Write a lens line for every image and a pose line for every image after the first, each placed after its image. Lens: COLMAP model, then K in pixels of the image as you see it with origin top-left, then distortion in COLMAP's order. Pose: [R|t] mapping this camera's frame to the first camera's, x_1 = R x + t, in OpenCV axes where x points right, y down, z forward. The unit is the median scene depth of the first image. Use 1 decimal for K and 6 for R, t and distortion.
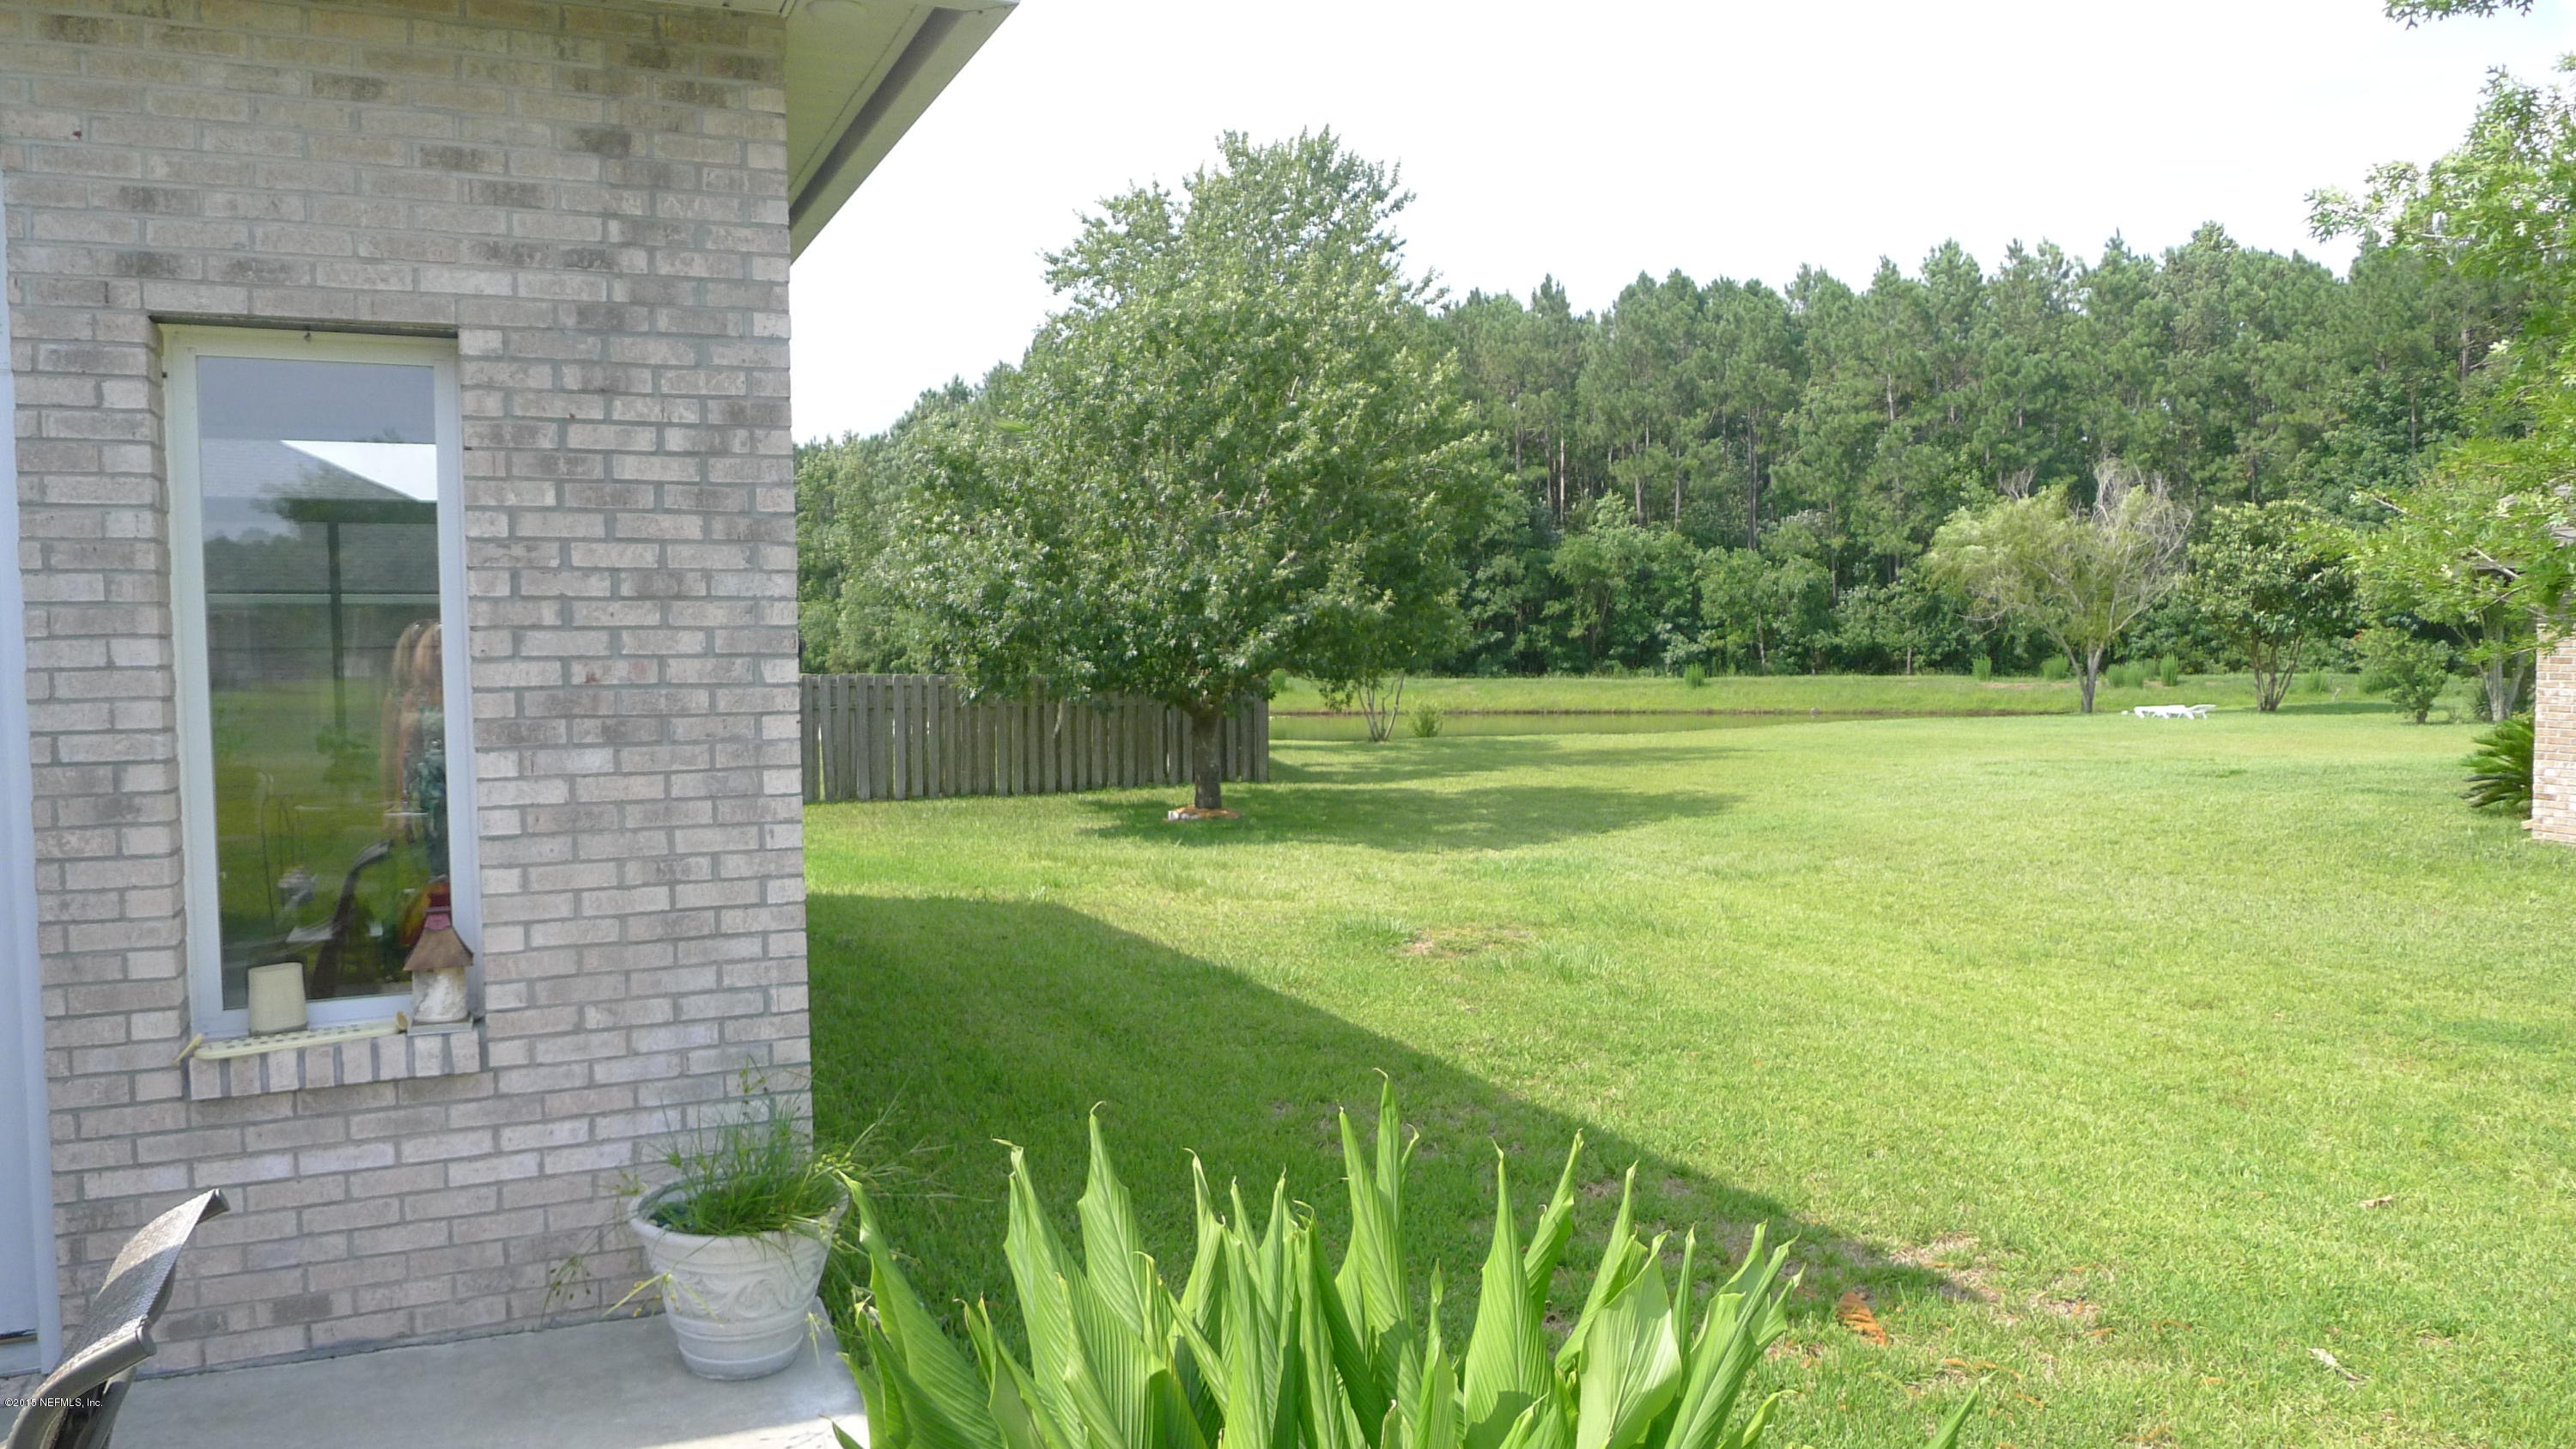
lens RADIAL K [[1687.6, 0, 1278.8], [0, 1687.6, 714.8], [0, 0, 1]] dist [-0.041039, -0.000768]
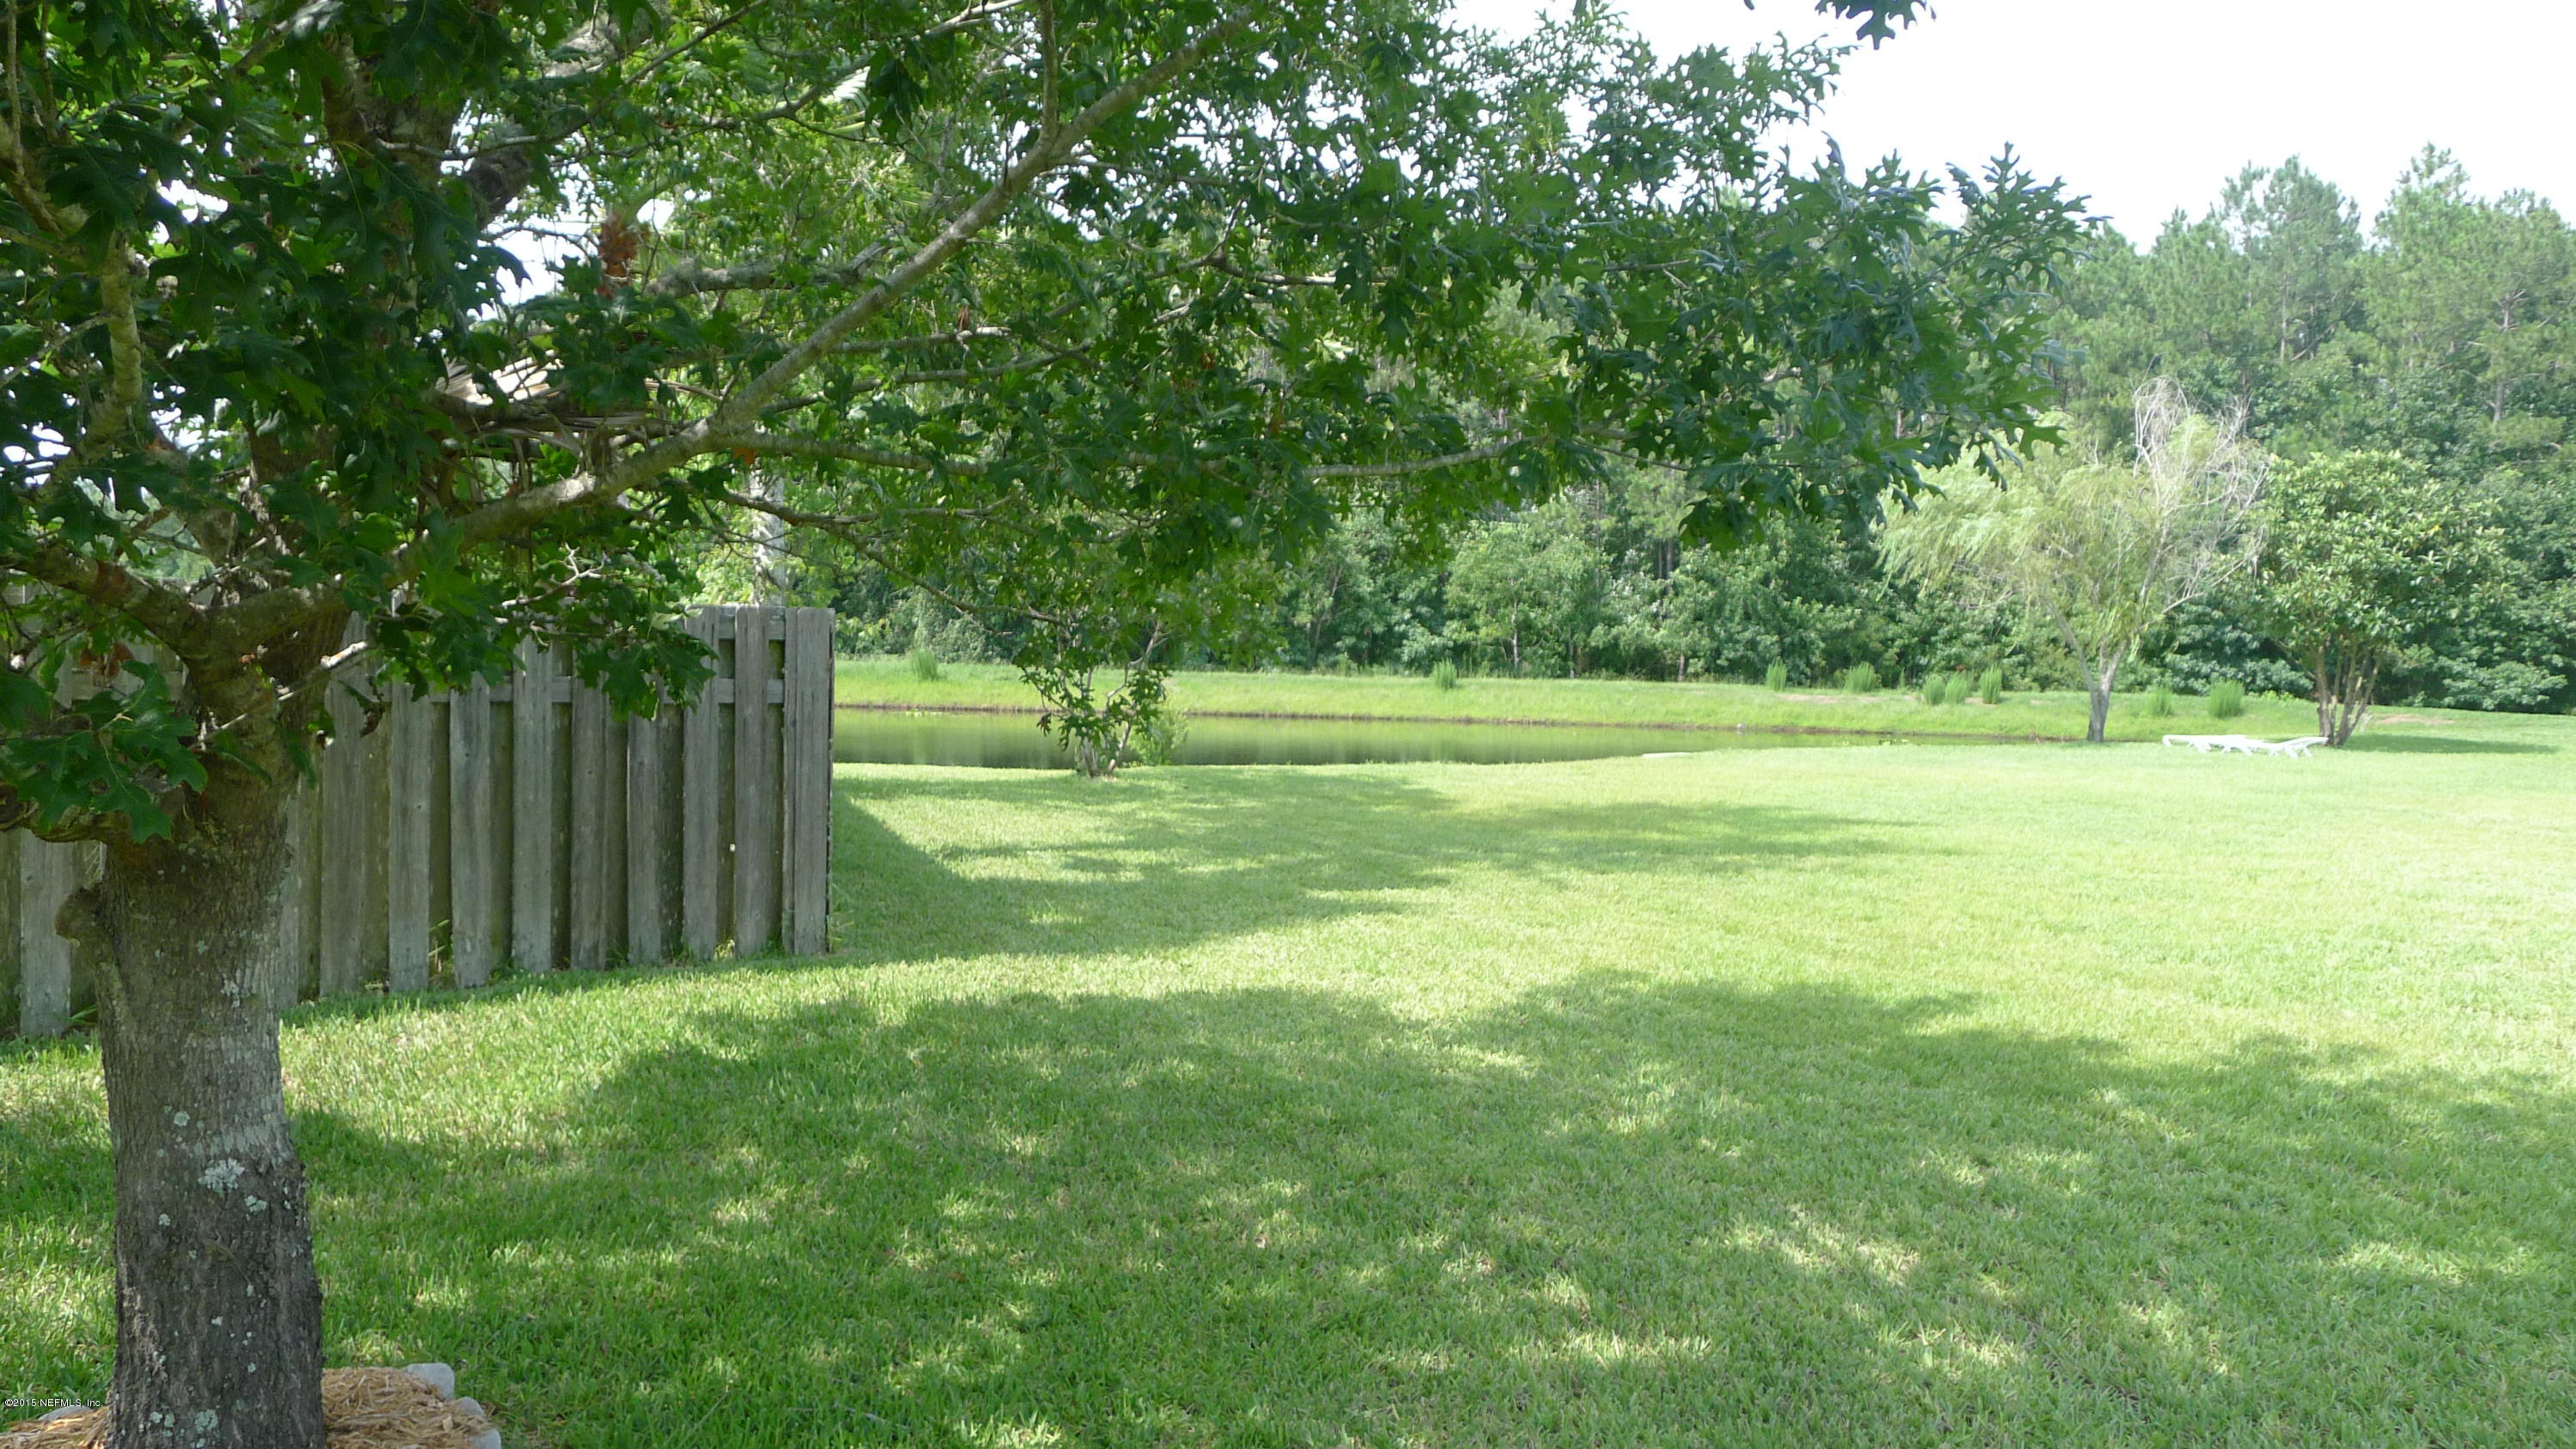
lens RADIAL K [[1687.6, 0, 1278.8], [0, 1687.6, 714.8], [0, 0, 1]] dist [-0.041039, -0.000768]
pose [[0.979559, 0.025809, 0.199493, 0.003696], [-0.026432, 0.999650, 0.000459, -0.002254], [-0.199411, -0.005723, 0.979899, 0.209730]]
